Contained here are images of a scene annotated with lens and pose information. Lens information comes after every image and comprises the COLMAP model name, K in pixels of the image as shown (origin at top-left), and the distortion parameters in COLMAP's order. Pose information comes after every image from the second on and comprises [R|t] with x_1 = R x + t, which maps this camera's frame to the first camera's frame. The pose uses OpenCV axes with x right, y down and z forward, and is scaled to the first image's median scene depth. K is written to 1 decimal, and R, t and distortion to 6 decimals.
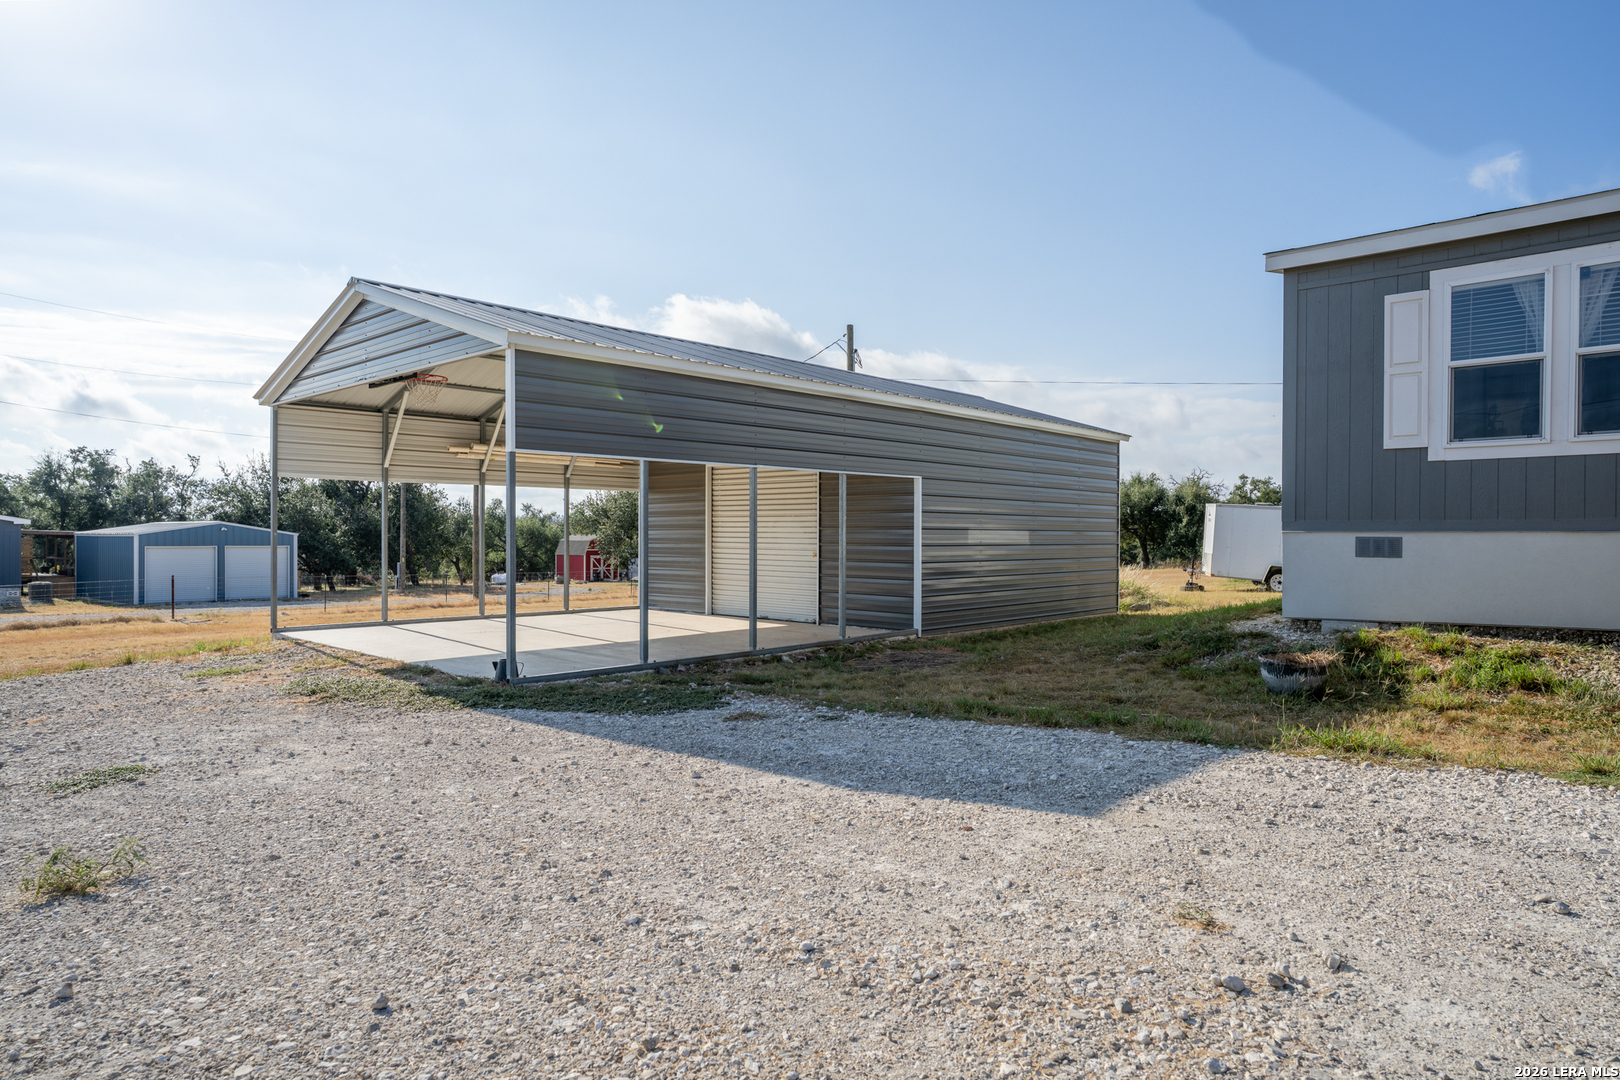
lens RADIAL K [[984.1, 0, 819.7], [0, 984.1, 538.8], [0, 0, 1]] dist [0.010840, 0.004949]
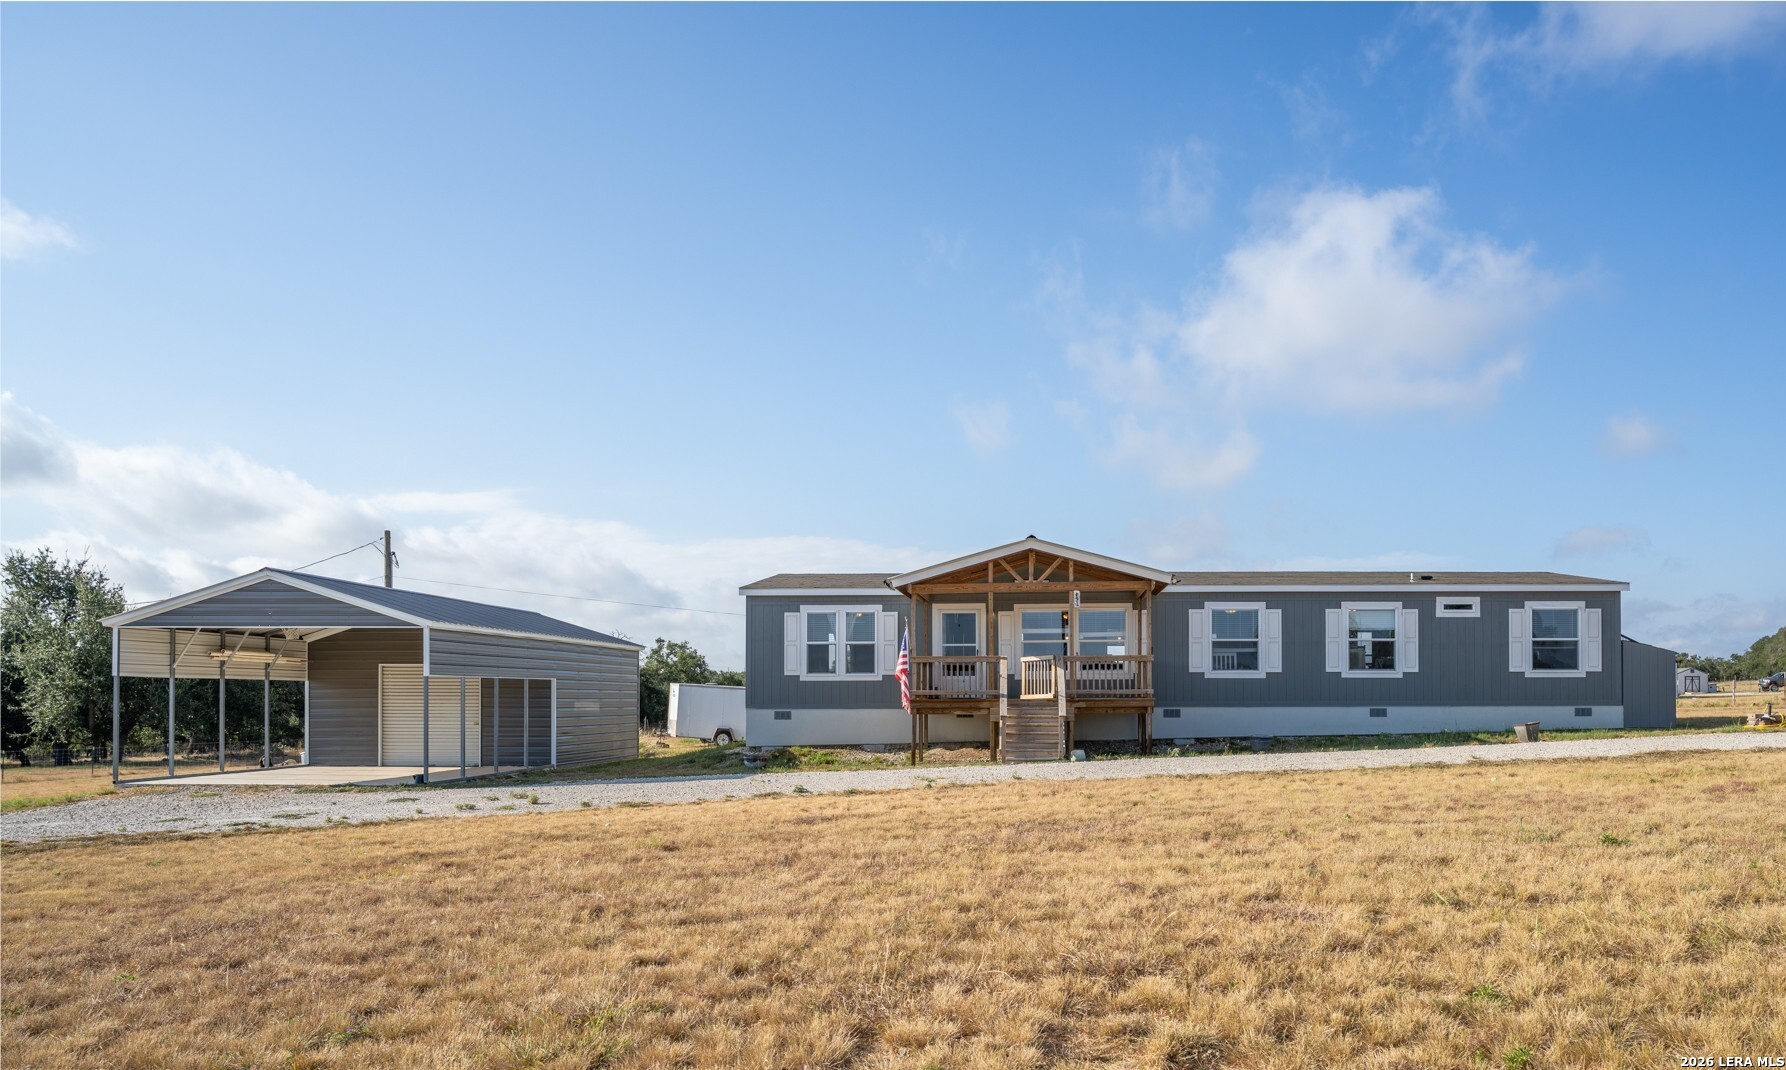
lens RADIAL K [[1214.3, 0, 1022.5], [0, 1214.3, 698.3], [0, 0, 1]] dist [-0.019402, 0.001903]
pose [[0.760091, -0.003512, 0.649807, -0.676133], [0.006742, 0.999974, -0.002481, -0.016103], [-0.649782, 0.006266, 0.760095, -1.207071]]
